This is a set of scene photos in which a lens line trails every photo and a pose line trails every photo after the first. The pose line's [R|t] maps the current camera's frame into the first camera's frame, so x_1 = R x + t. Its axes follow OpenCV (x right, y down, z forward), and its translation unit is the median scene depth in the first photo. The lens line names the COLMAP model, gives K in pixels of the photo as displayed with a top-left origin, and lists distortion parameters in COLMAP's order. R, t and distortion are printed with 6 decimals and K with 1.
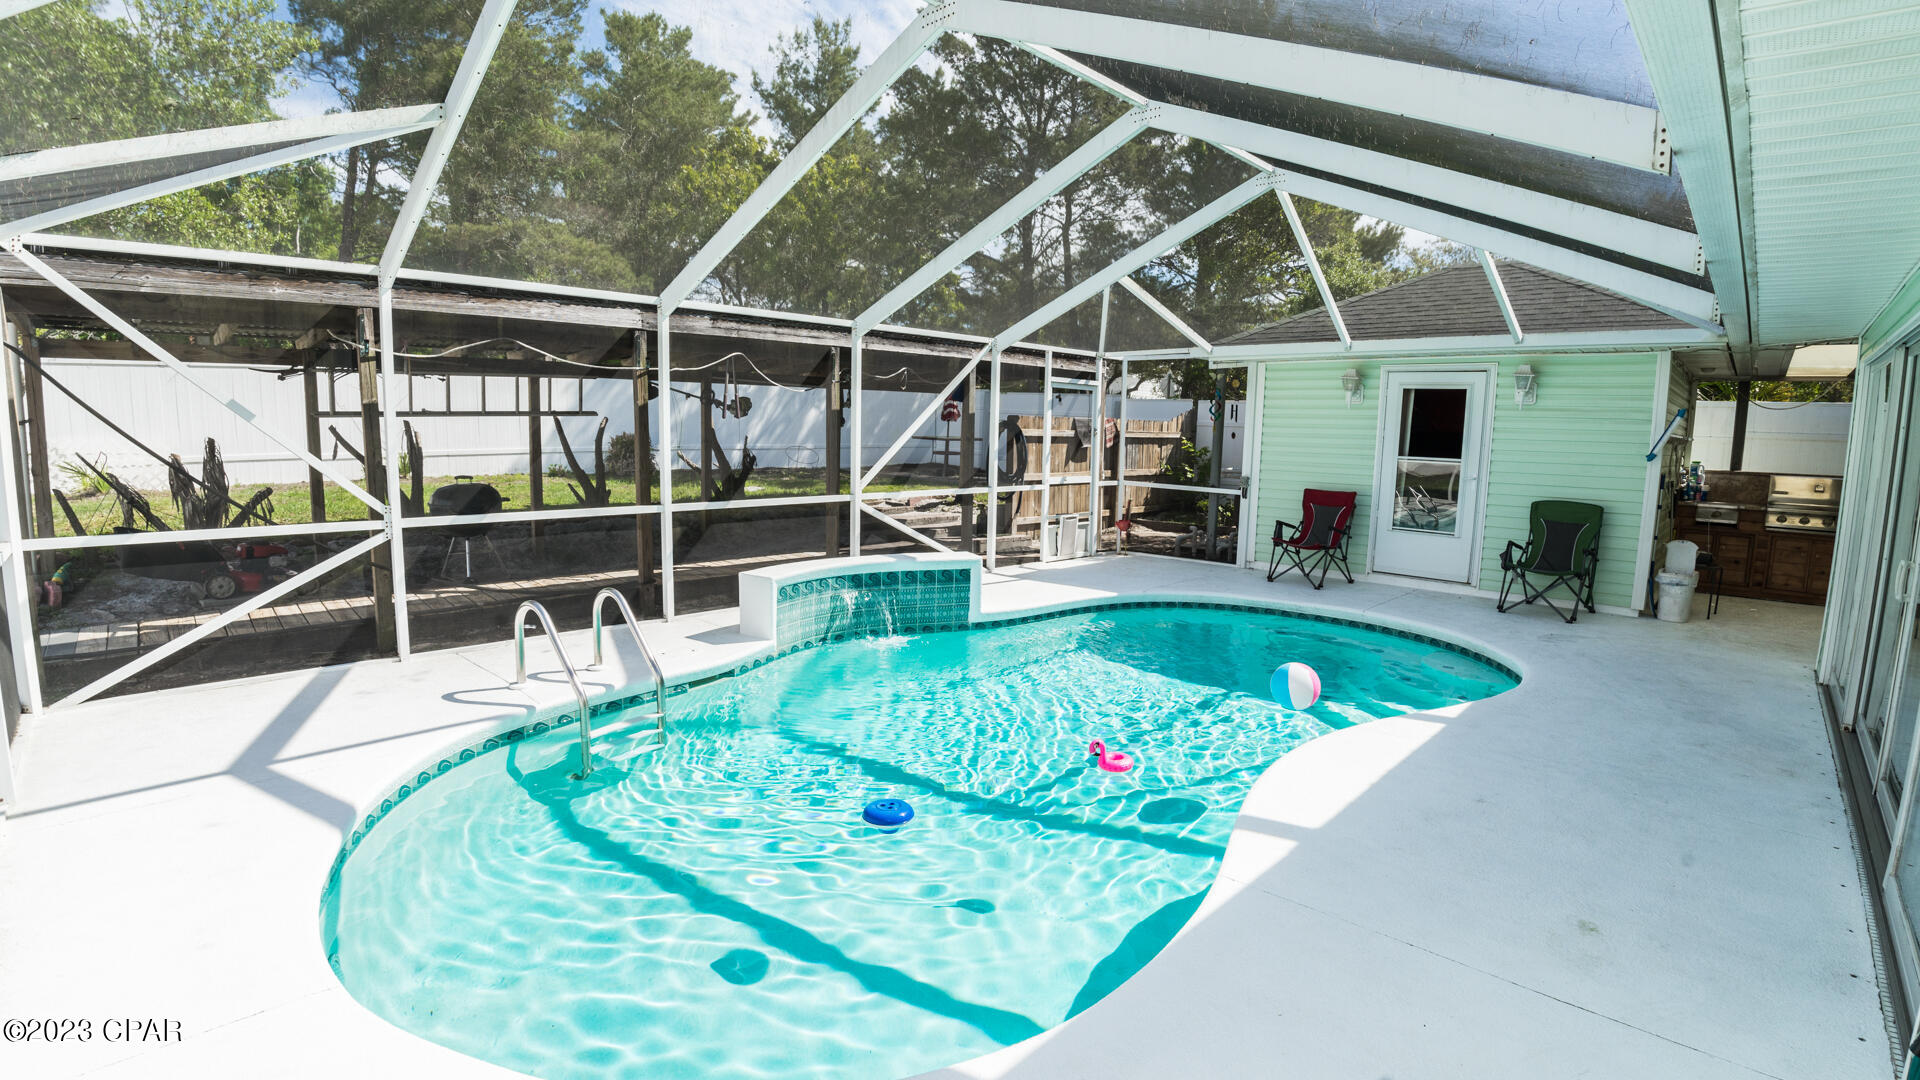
lens RADIAL K [[873.8, 0, 962.8], [0, 873.8, 541.2], [0, 0, 1]] dist [-0.077920, 0.009804]
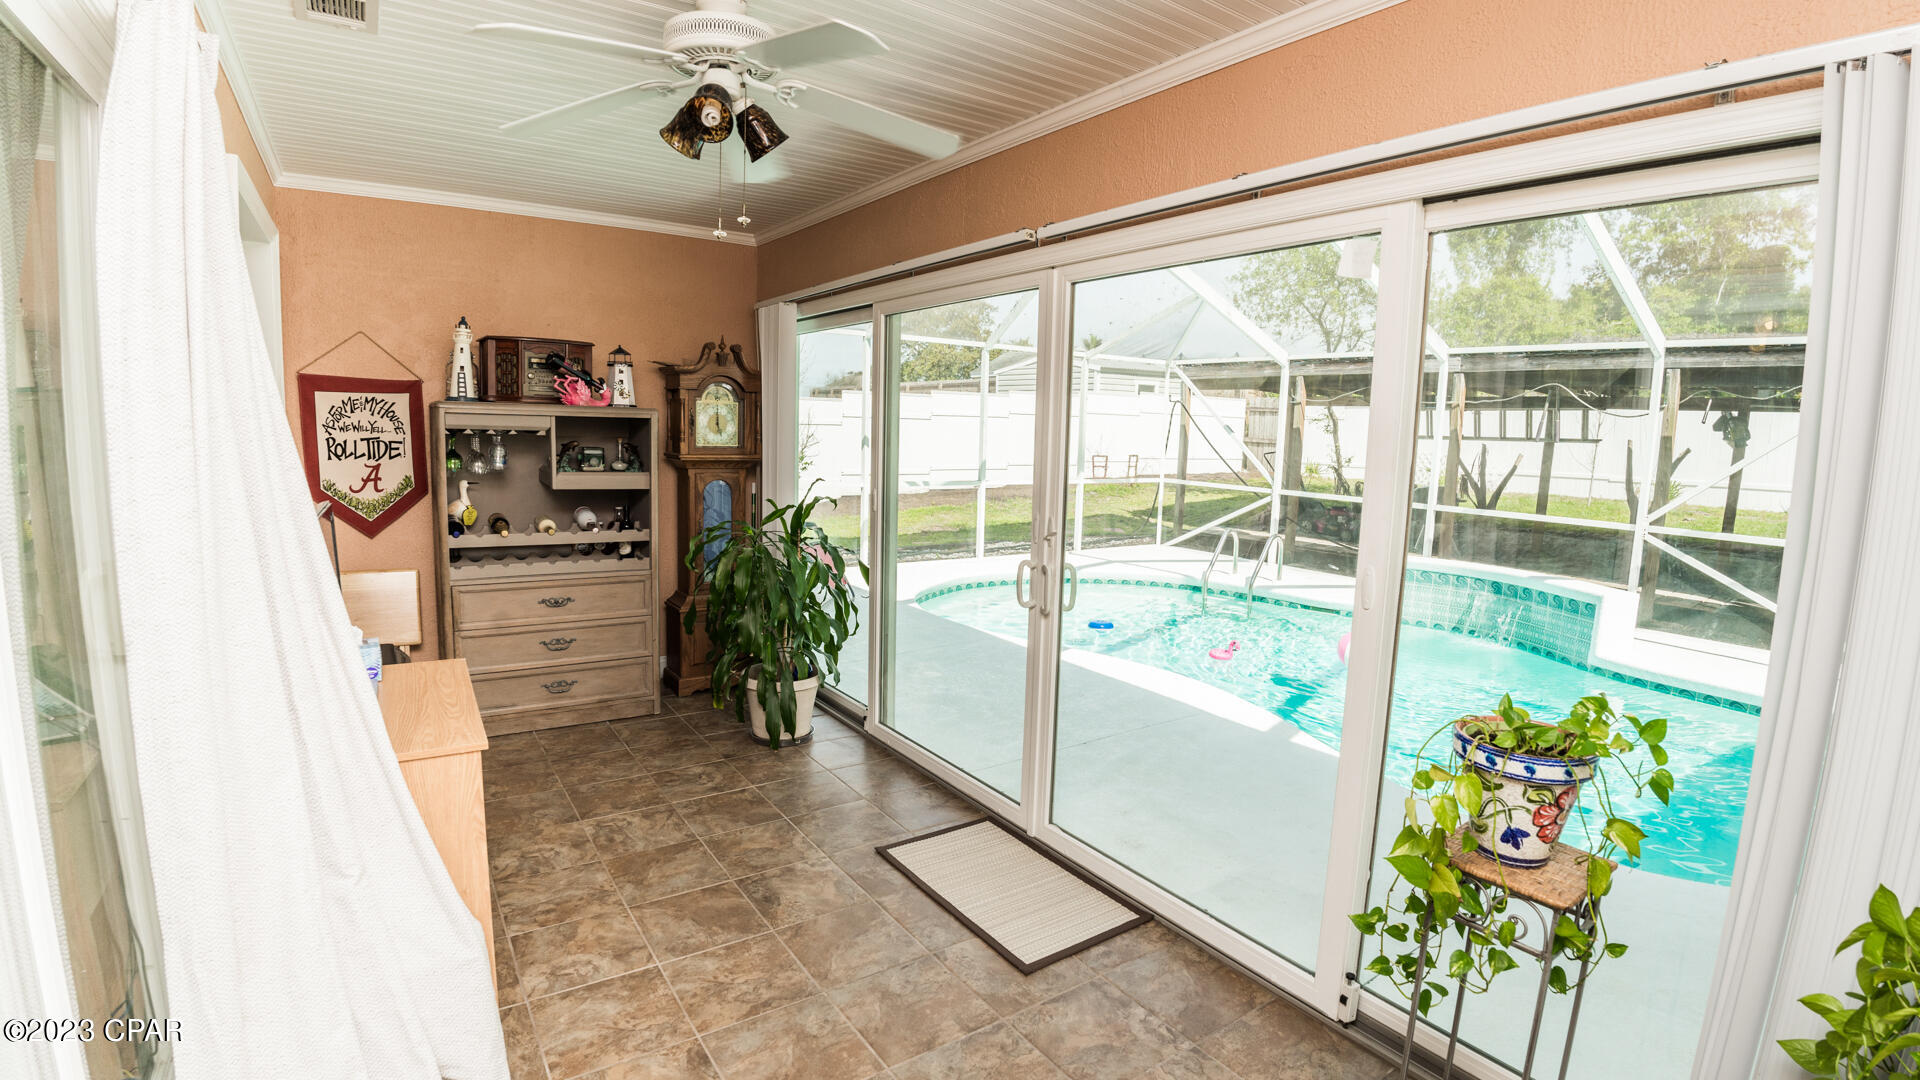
lens RADIAL K [[873.8, 0, 962.8], [0, 873.8, 541.2], [0, 0, 1]] dist [-0.077920, 0.009804]
pose [[-0.192500, 0.106326, -0.975520, 0.990236], [-0.158757, 0.977642, 0.137885, -0.049148], [0.968370, 0.181413, -0.171316, 0.500816]]
